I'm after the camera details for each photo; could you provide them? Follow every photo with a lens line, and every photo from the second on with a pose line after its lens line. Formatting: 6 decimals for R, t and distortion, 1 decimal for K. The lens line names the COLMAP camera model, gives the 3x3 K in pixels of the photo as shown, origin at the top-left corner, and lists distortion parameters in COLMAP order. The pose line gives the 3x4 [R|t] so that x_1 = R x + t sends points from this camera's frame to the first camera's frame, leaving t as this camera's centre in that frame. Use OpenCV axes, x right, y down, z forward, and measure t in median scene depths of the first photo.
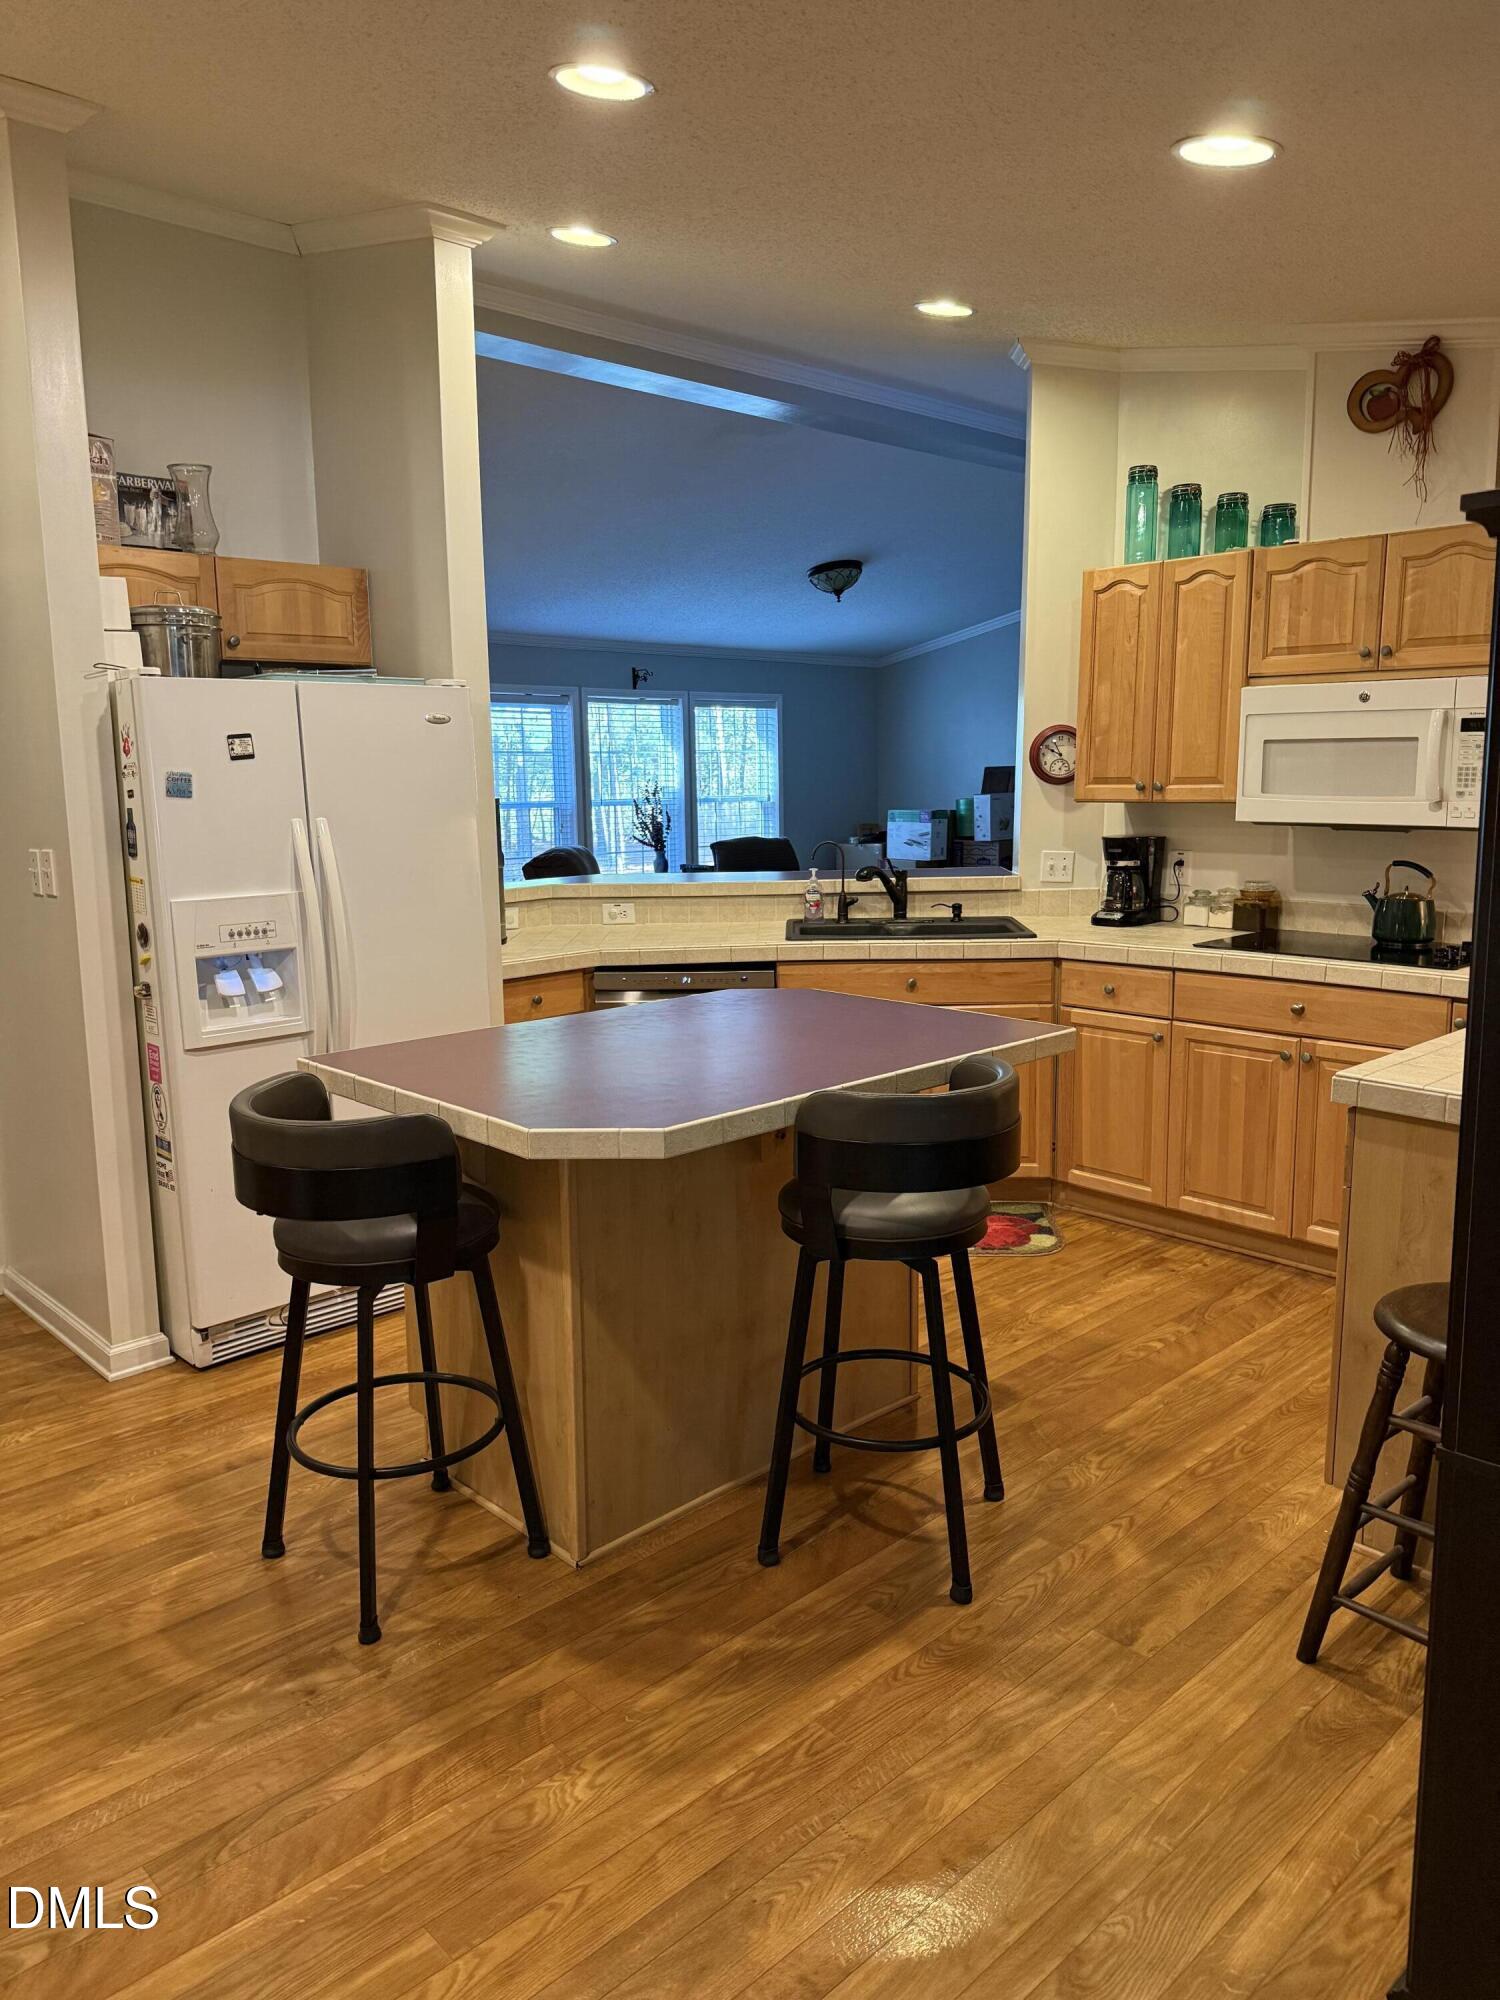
lens RADIAL K [[1417.4, 0, 751.0], [0, 1417.4, 1000.1], [0, 0, 1]] dist [0.031052, -0.021207]
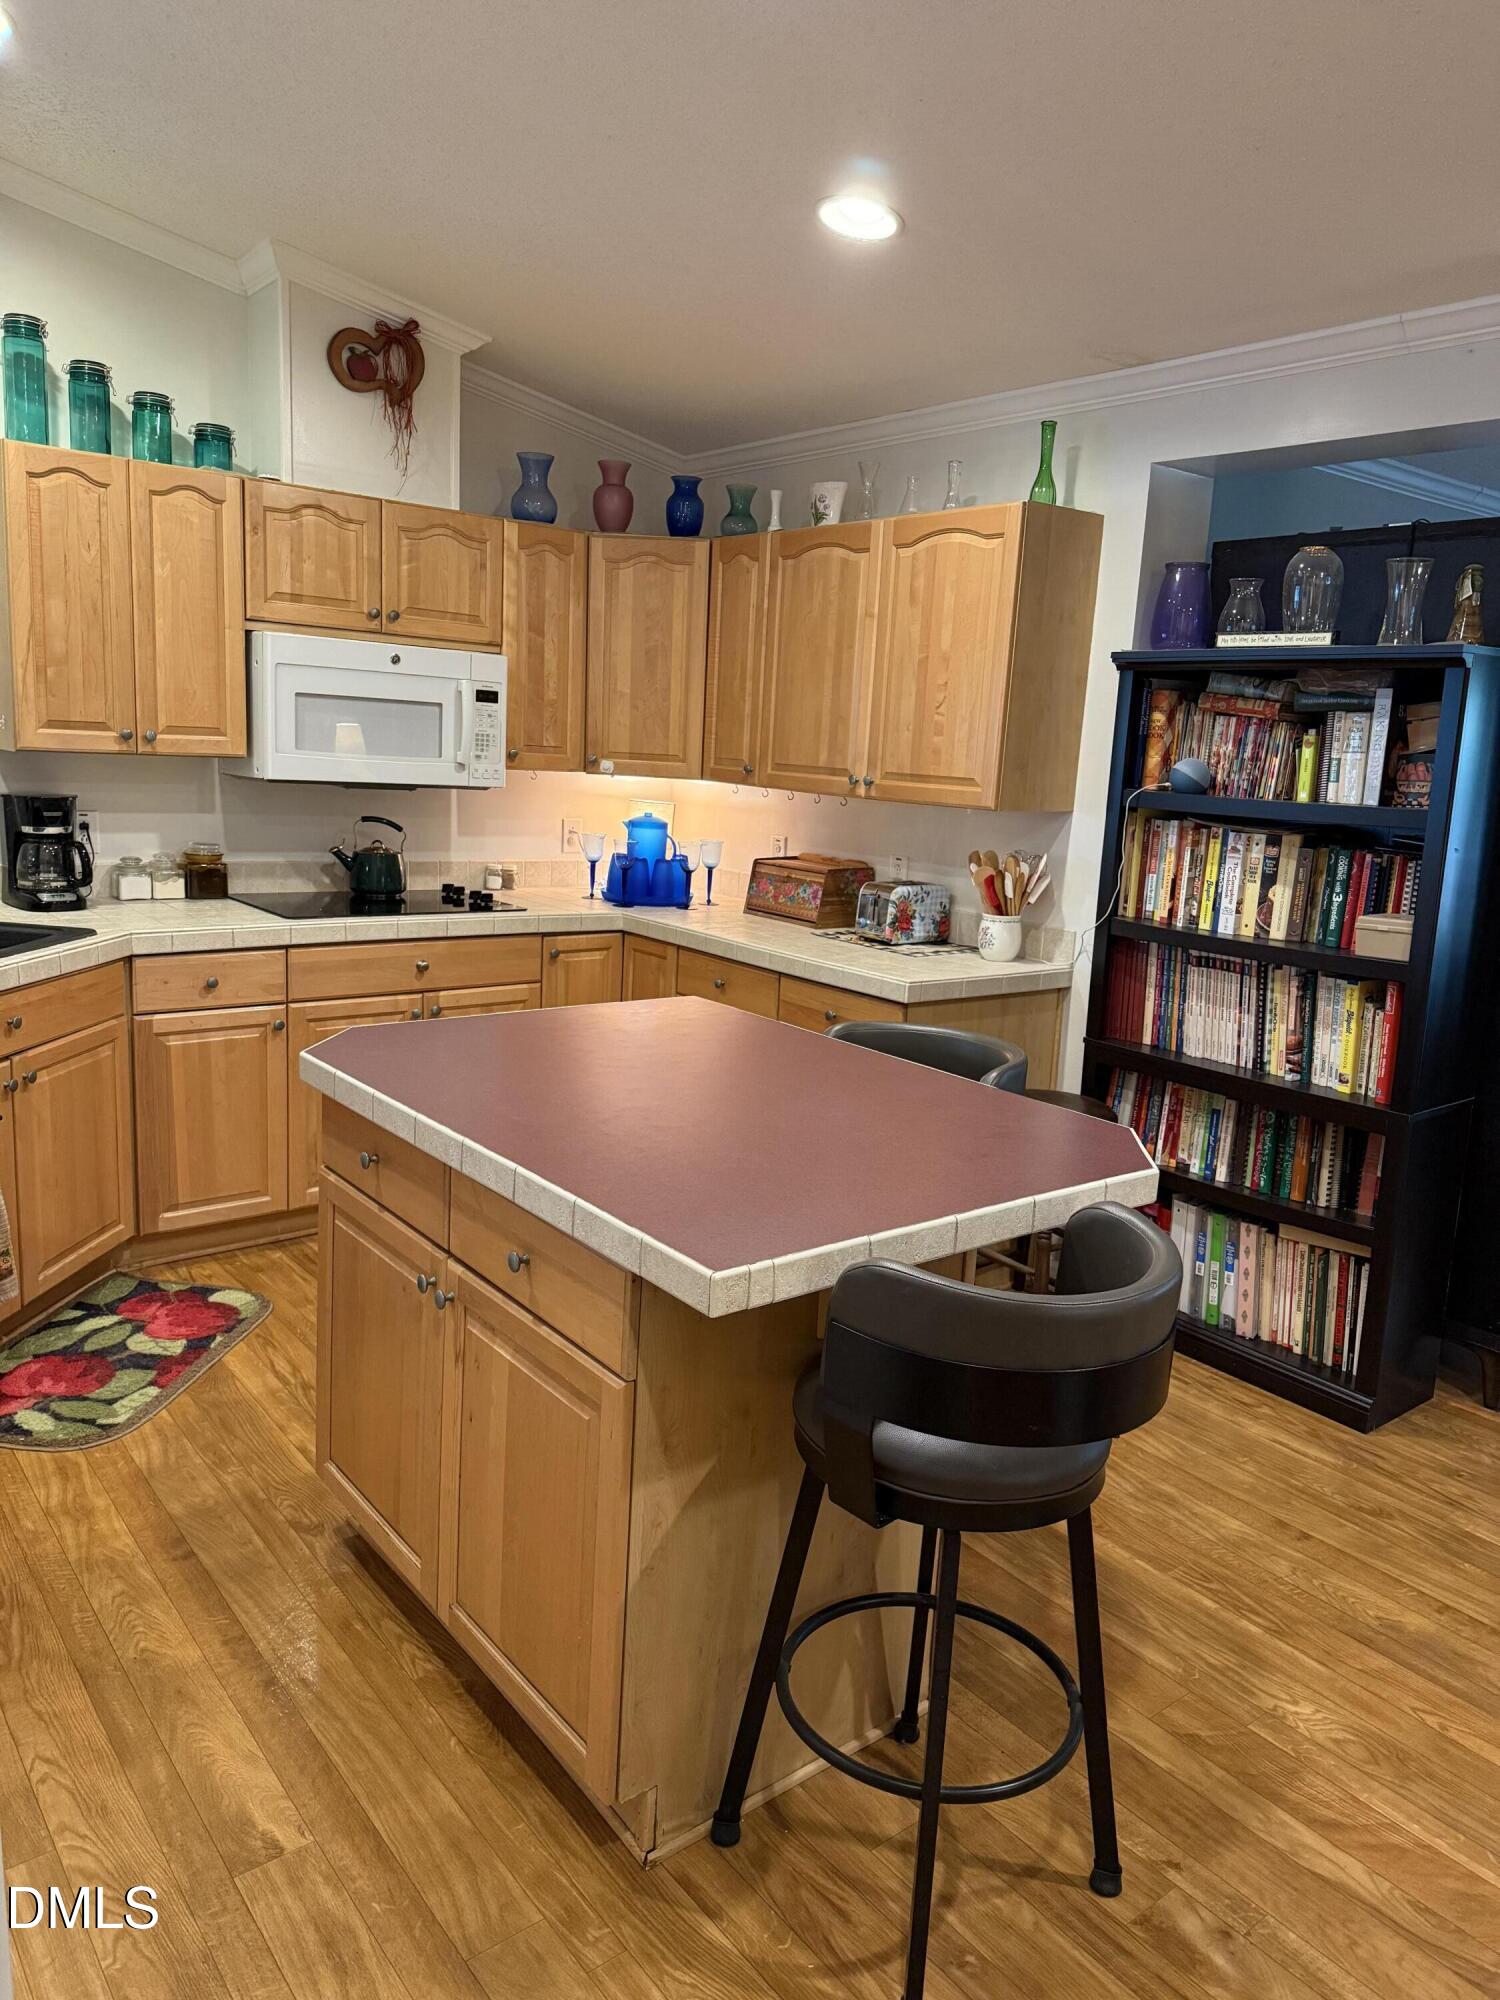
lens RADIAL K [[1417.4, 0, 752.5], [0, 1417.4, 1002.3], [0, 0, 1]] dist [0.031052, -0.021207]
pose [[0.079438, -0.169677, 0.982293, -0.566750], [0.109828, 0.980898, 0.160554, -0.099509], [-0.990771, 0.095129, 0.096556, 0.628525]]
